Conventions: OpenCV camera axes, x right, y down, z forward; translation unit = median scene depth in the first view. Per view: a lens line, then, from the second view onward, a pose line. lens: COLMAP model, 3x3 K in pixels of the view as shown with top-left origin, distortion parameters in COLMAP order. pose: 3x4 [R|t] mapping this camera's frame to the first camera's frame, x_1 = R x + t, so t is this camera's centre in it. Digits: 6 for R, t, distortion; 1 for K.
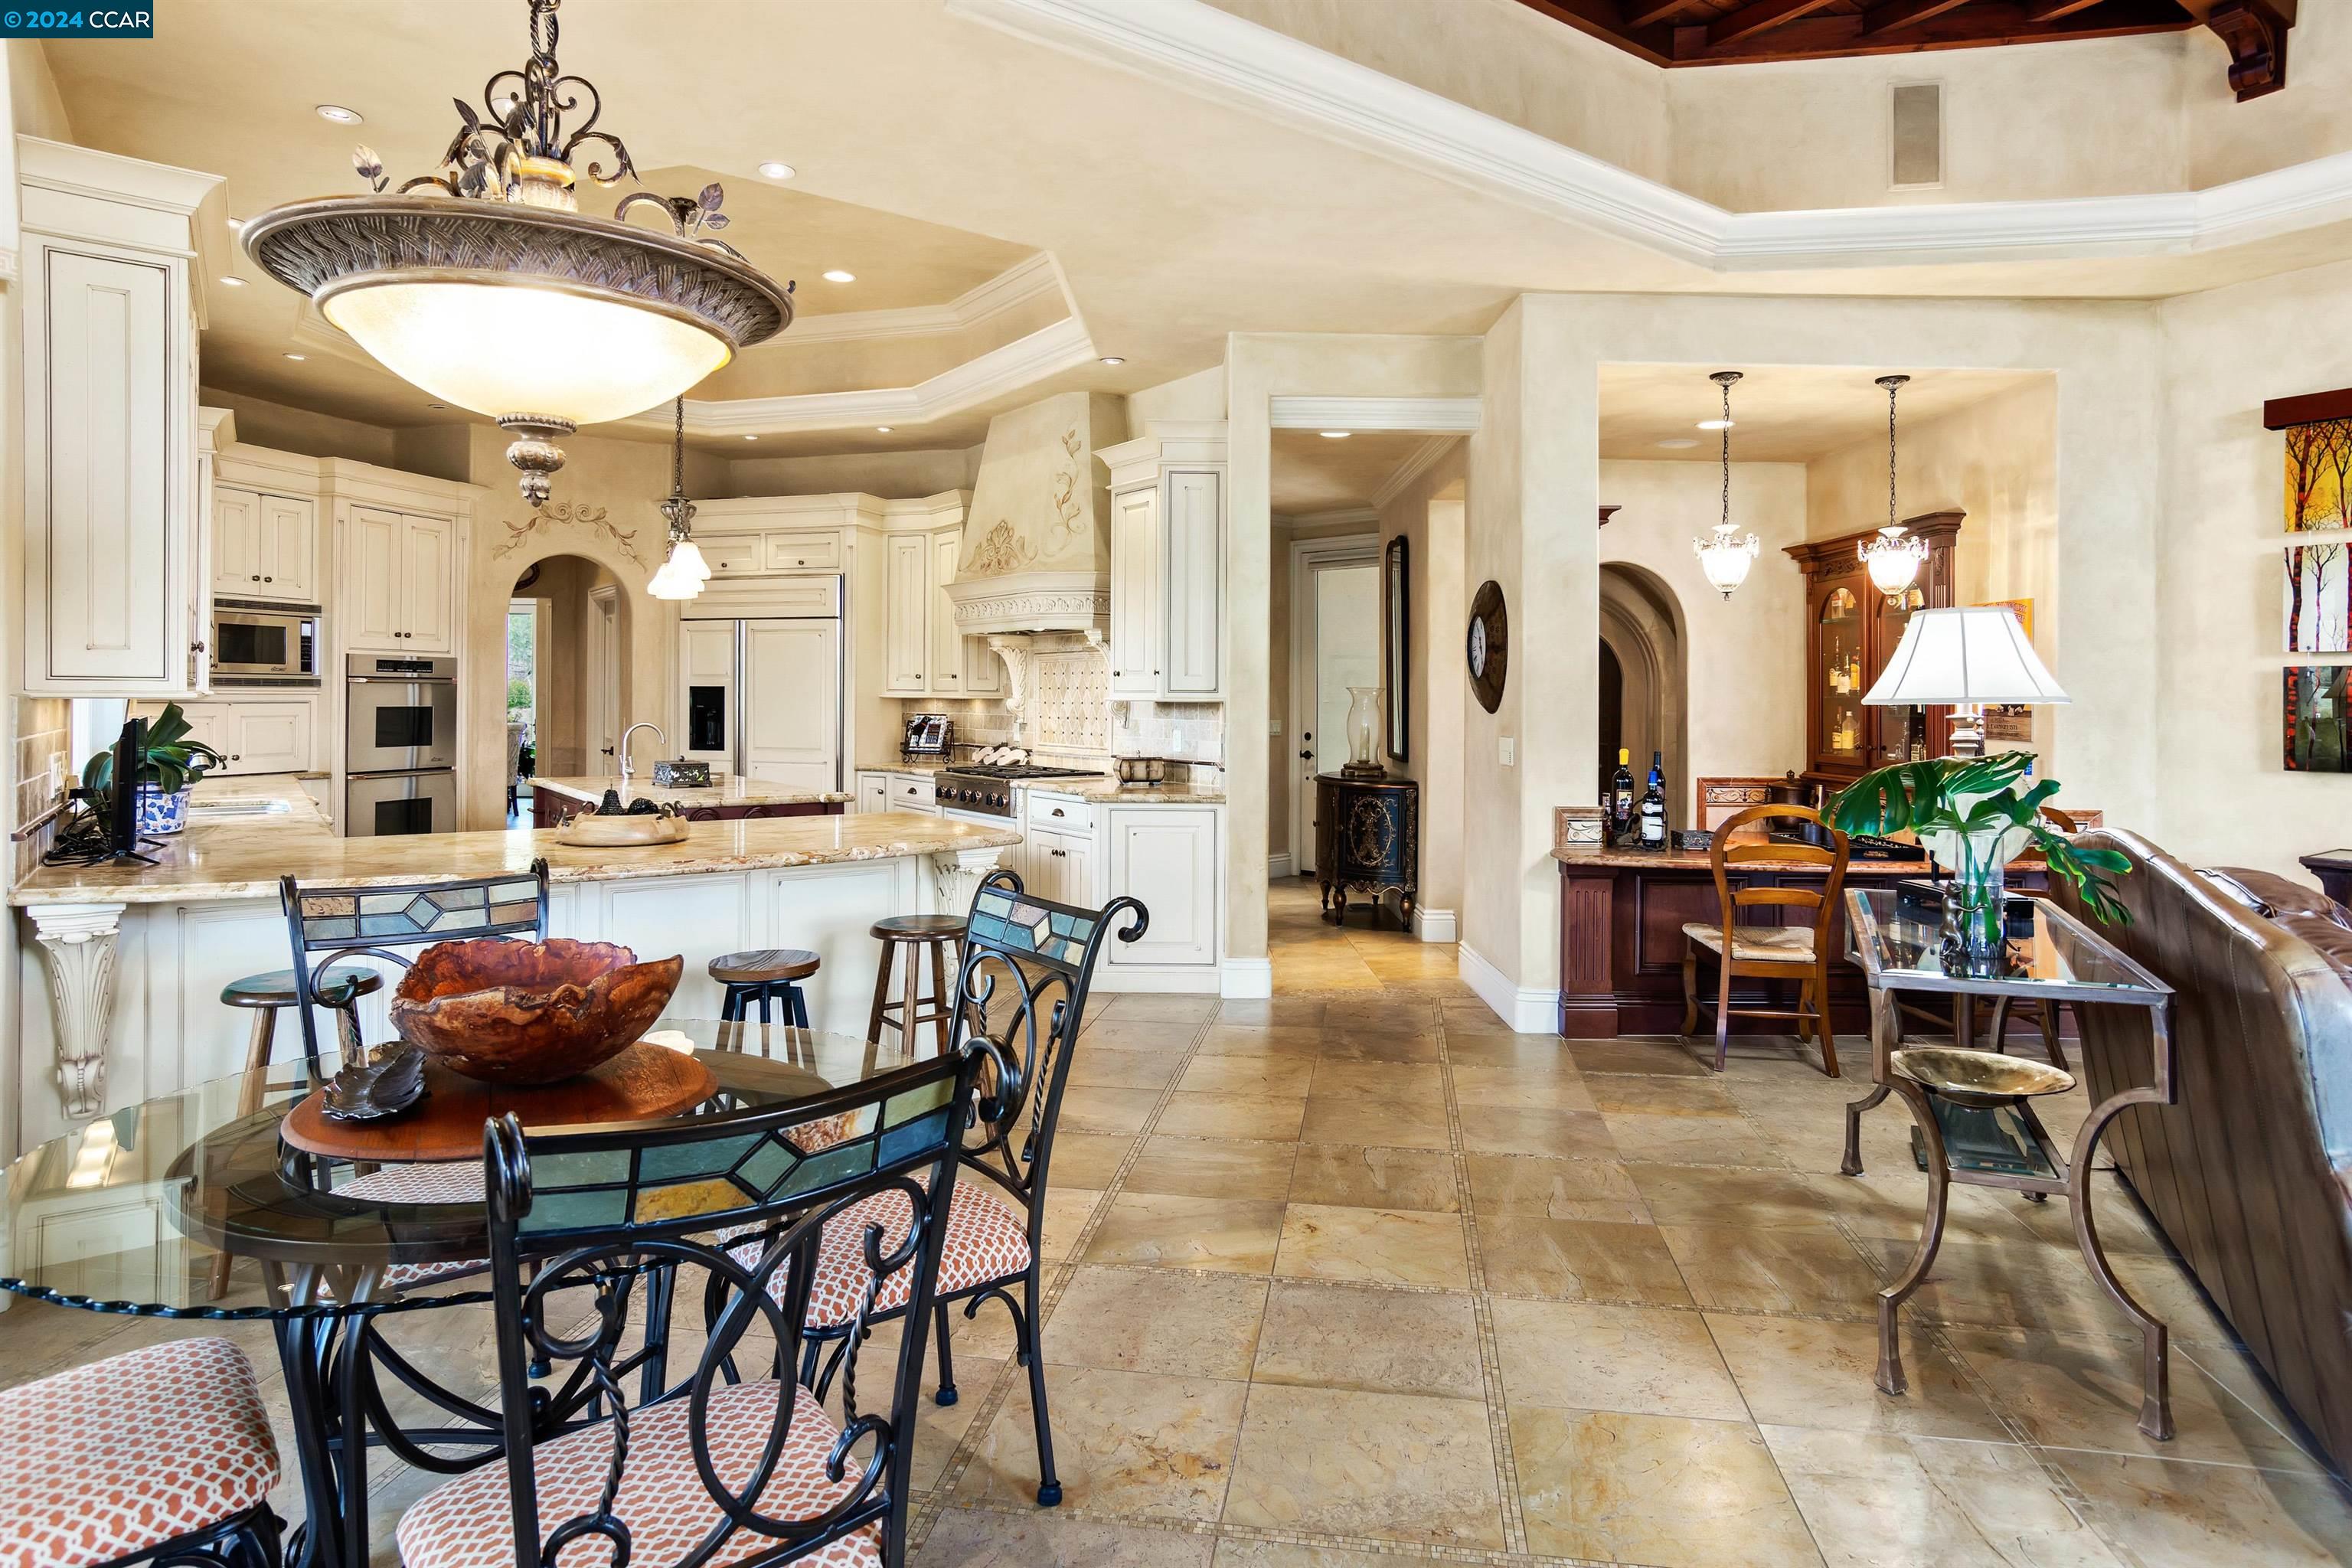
lens RADIAL K [[1328.8, 0, 1176.4], [0, 1328.8, 698.6], [0, 0, 1]] dist [-0.055421, 0.042620]
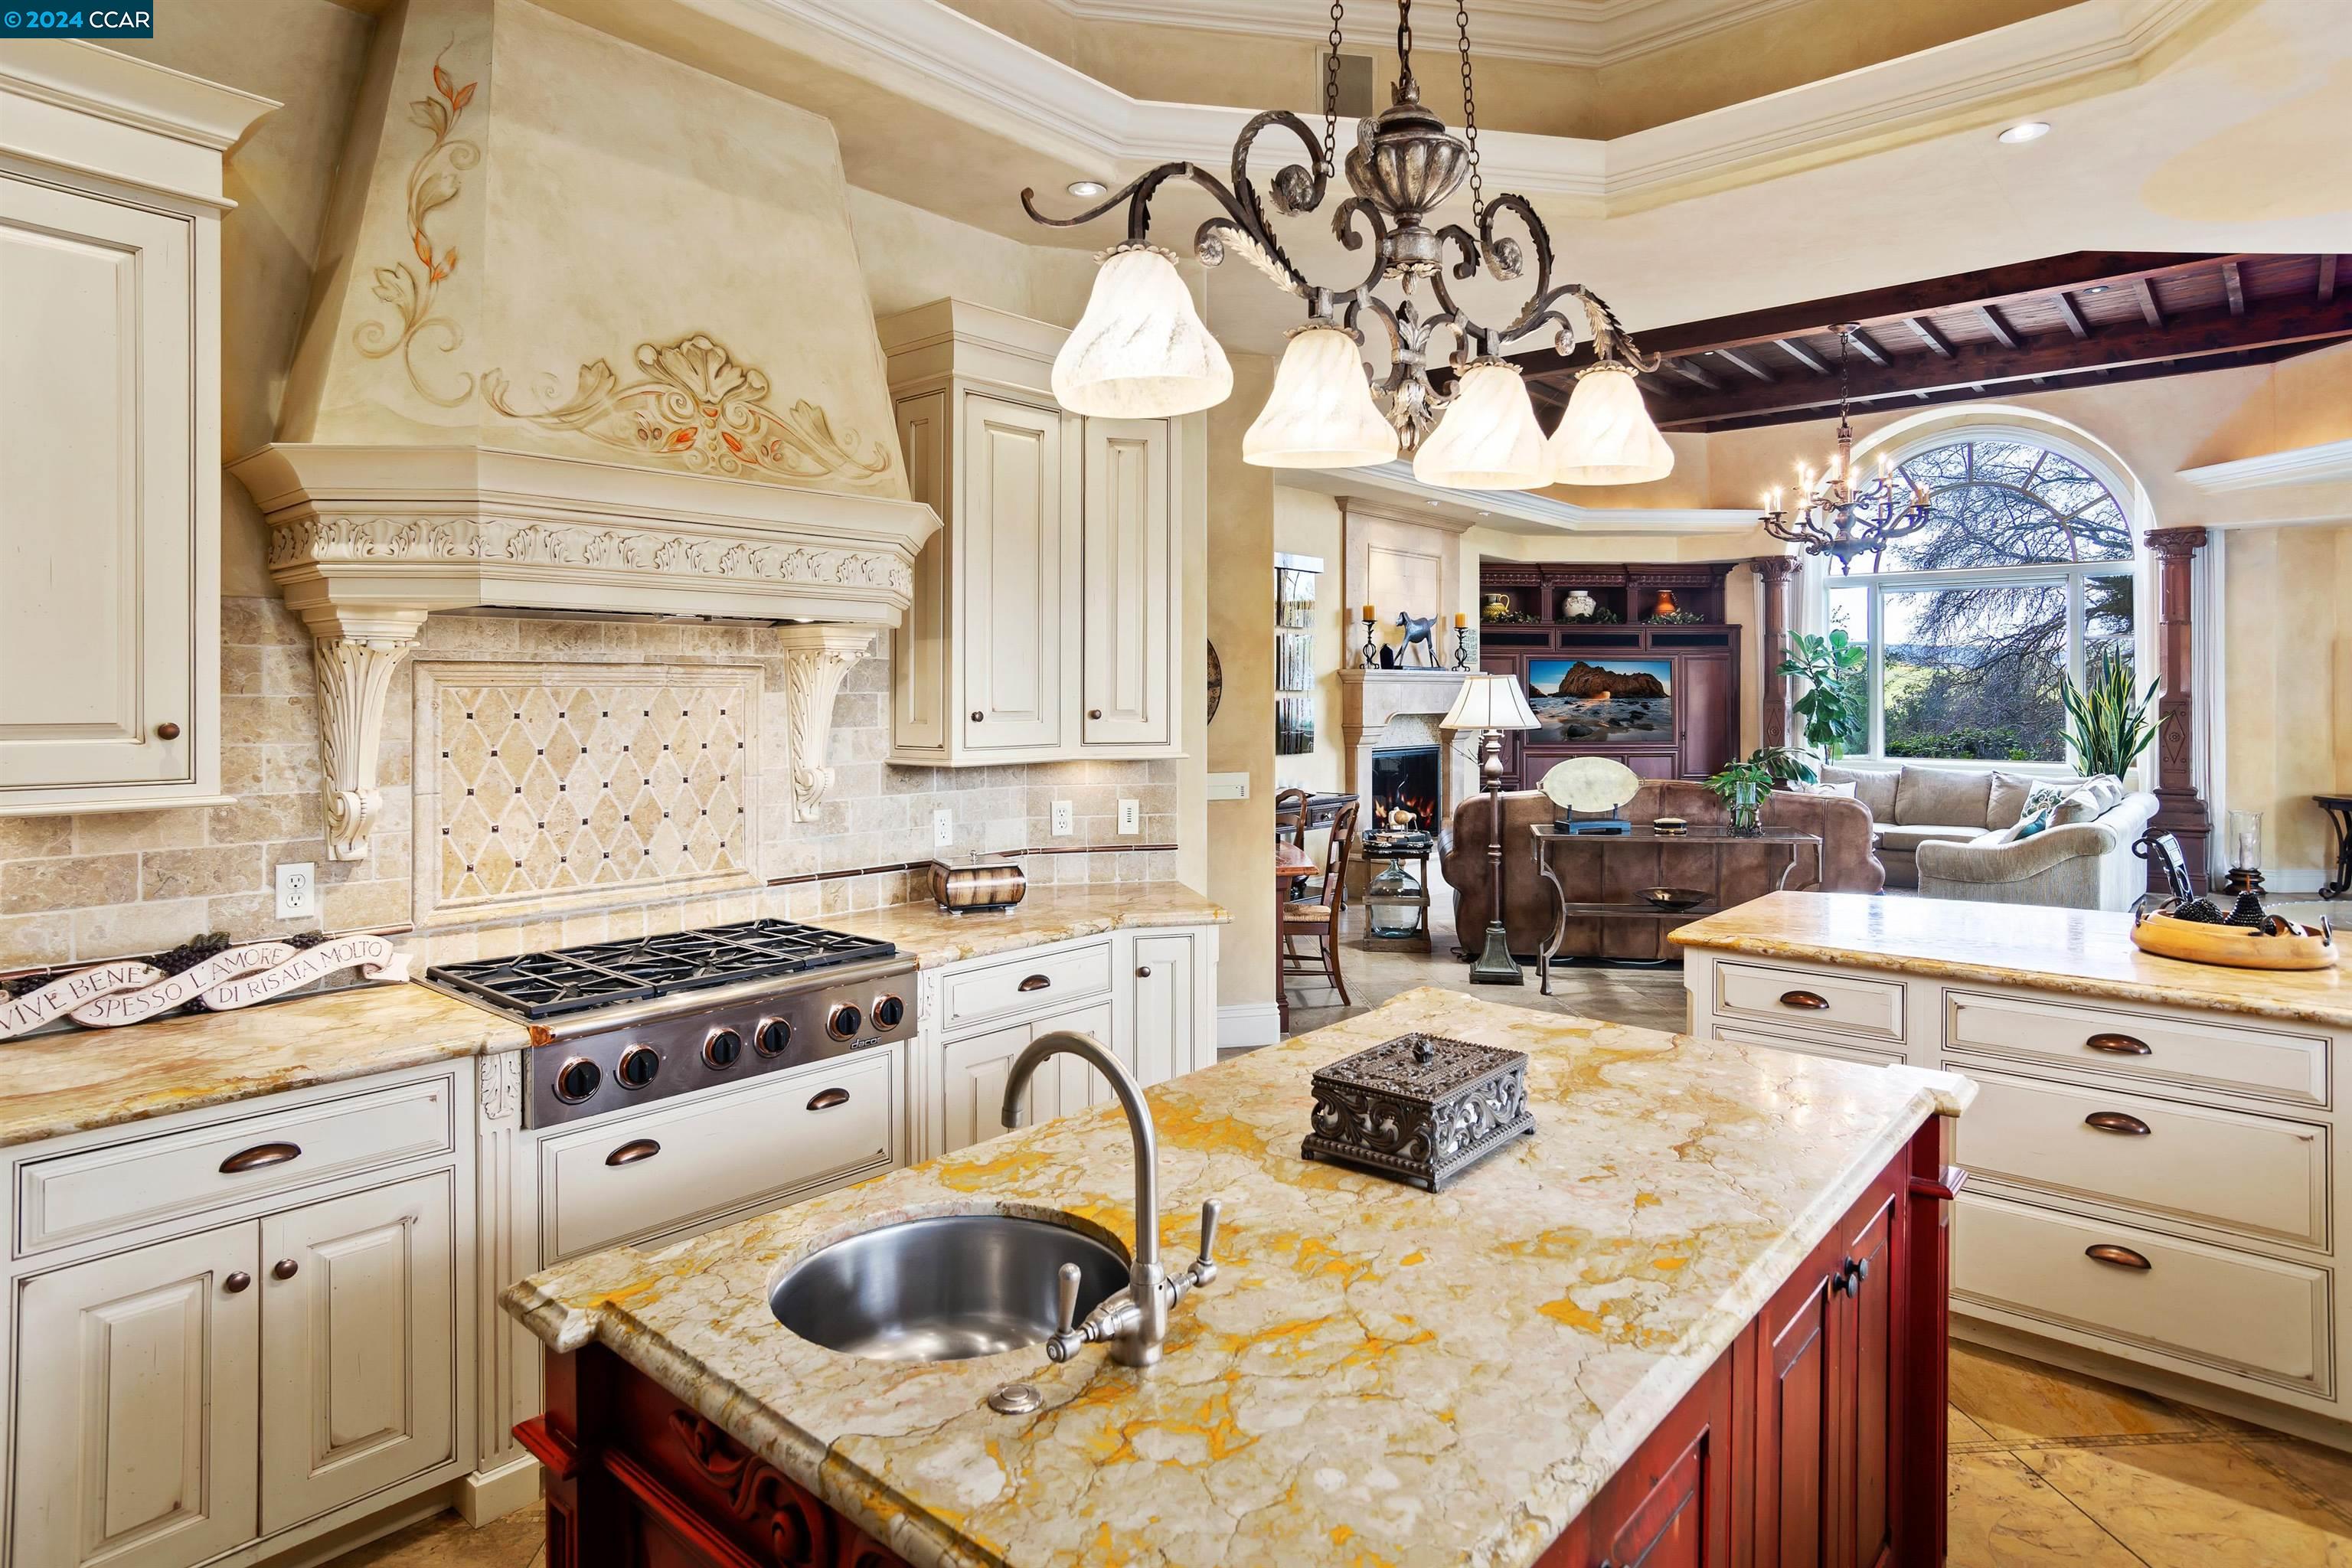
lens RADIAL K [[1307.5, 0, 1185.5], [0, 1307.5, 693.5], [0, 0, 1]] dist [-0.049105, 0.039249]
pose [[-0.236080, -0.006439, 0.971712, -0.560879], [0.001926, 0.999973, 0.007094, -0.030386], [-0.971732, 0.003546, -0.236062, 0.982624]]
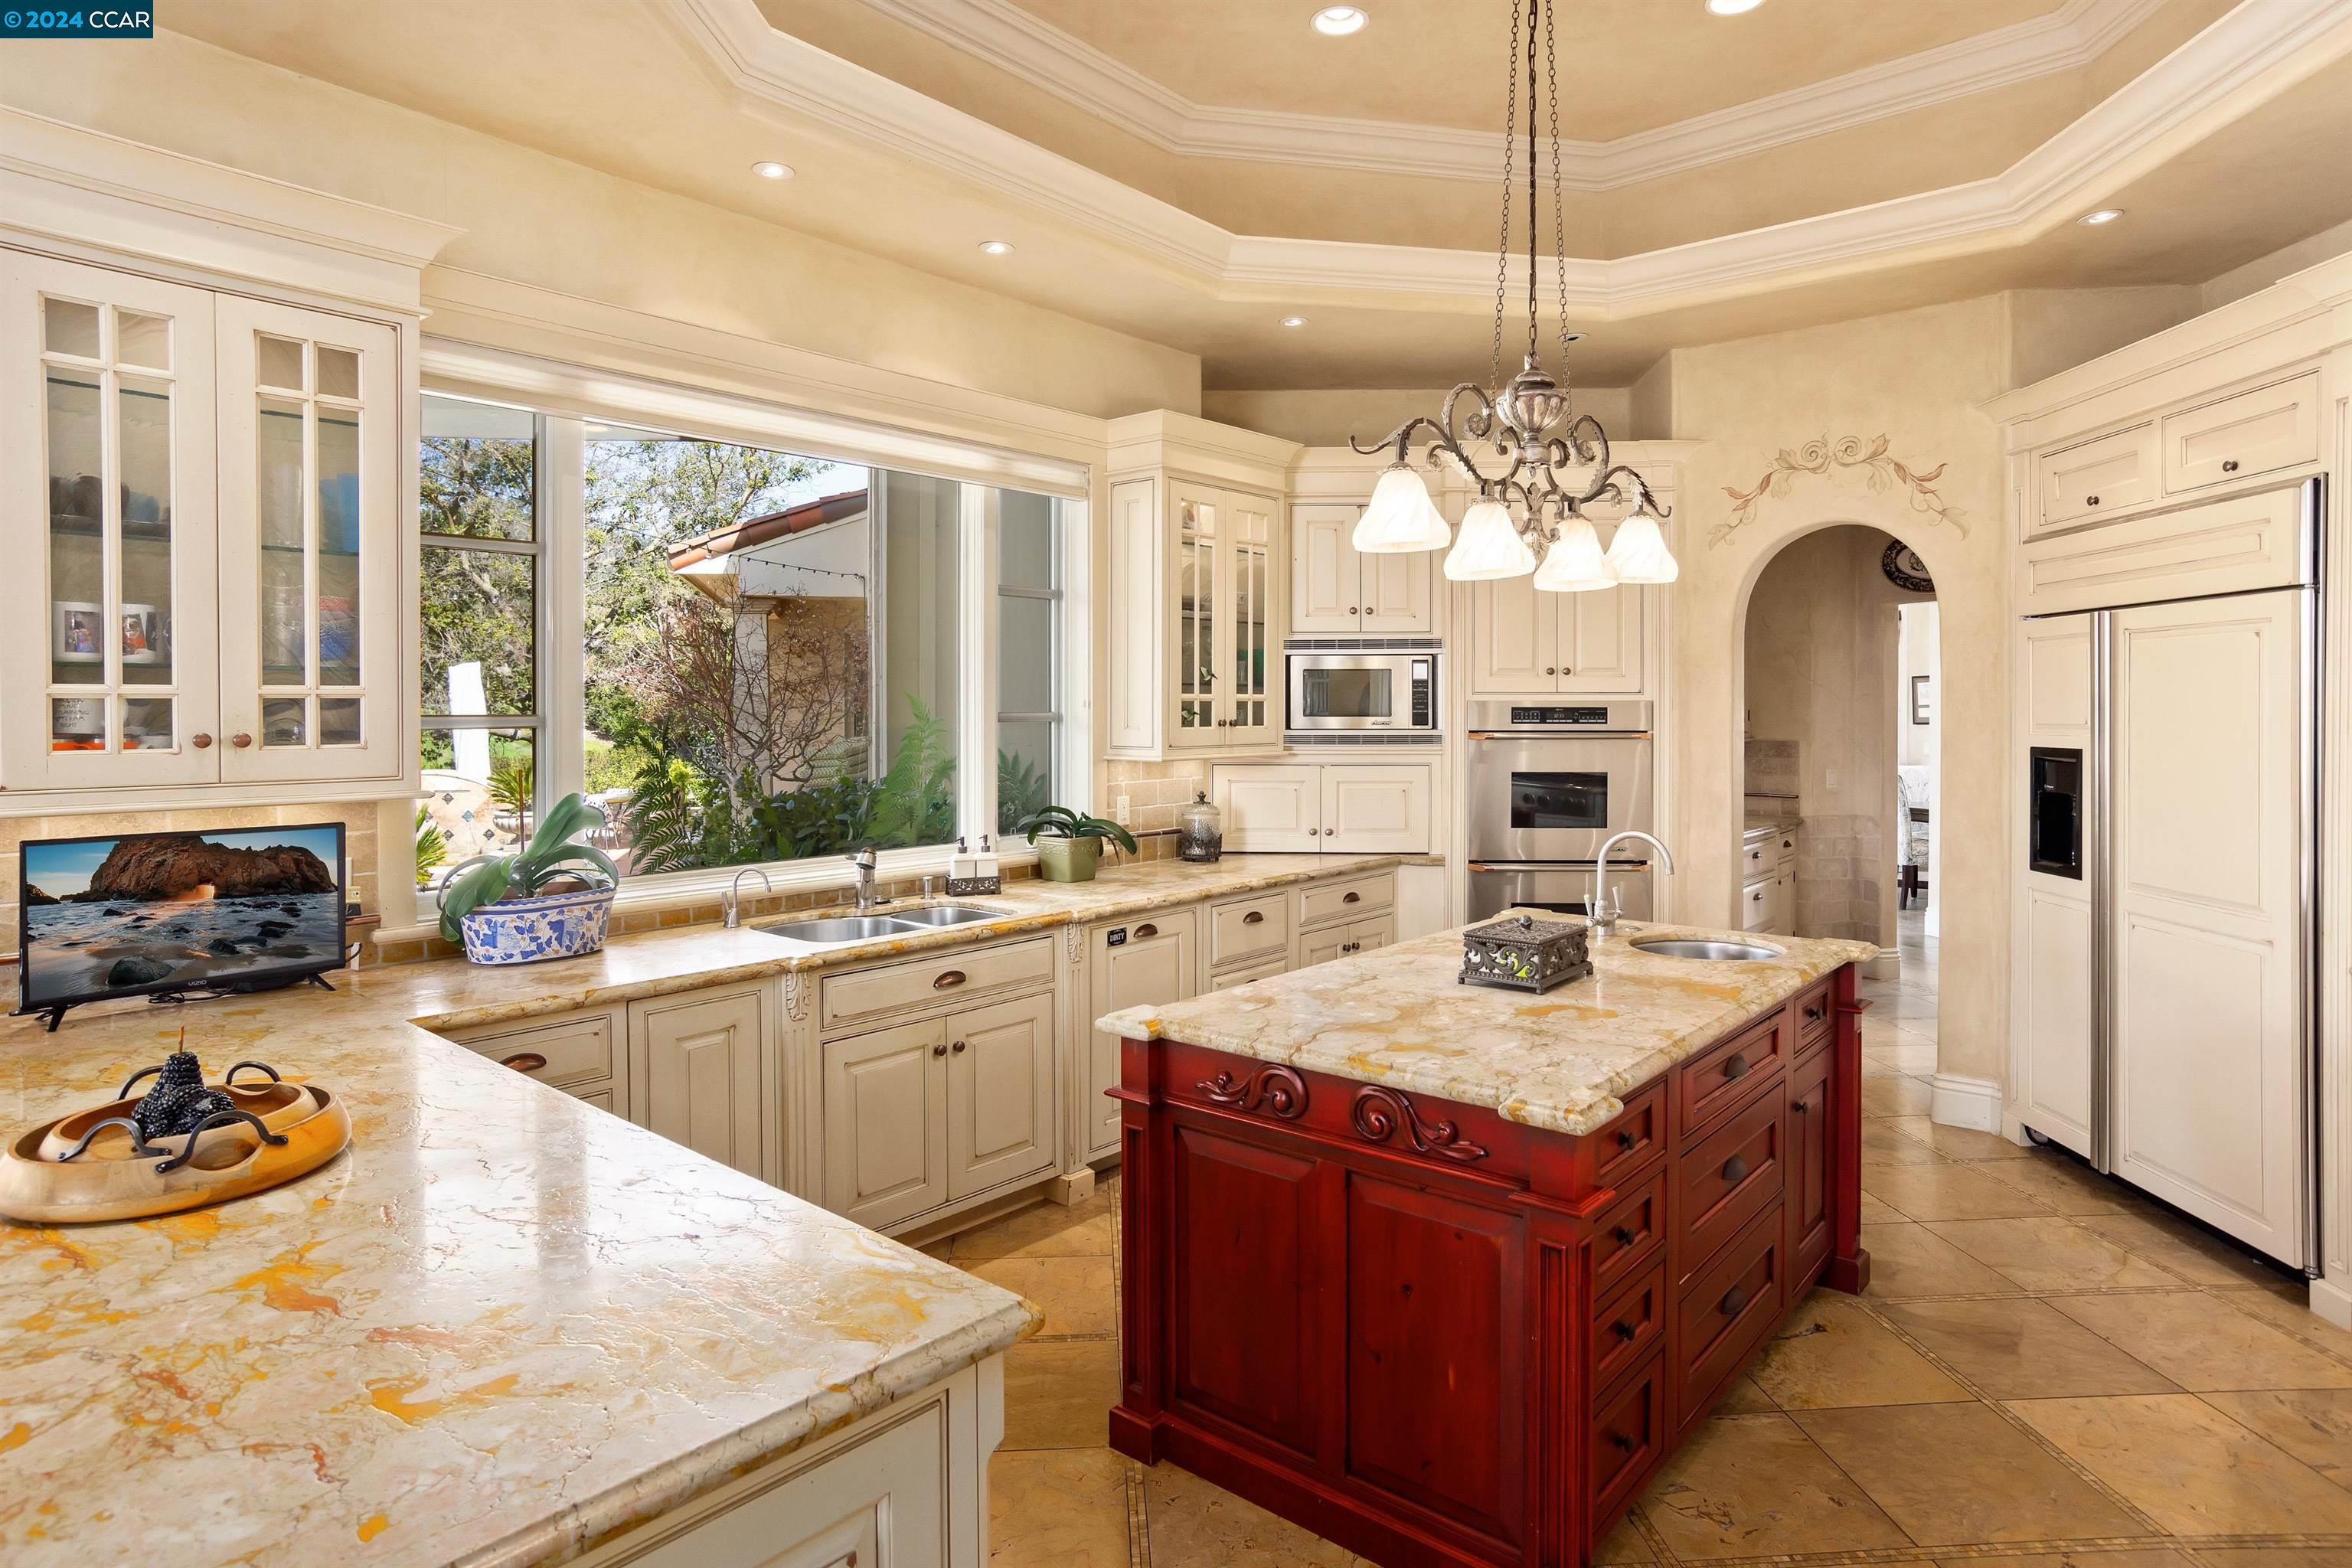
lens RADIAL K [[1302.2, 0, 1179.4], [0, 1302.2, 705.0], [0, 0, 1]] dist [-0.049273, 0.036496]
pose [[0.235509, -0.008540, -0.971835, 0.047482], [0.001600, 0.999963, -0.008400, -0.026206], [0.971871, 0.000423, 0.235514, 0.674388]]
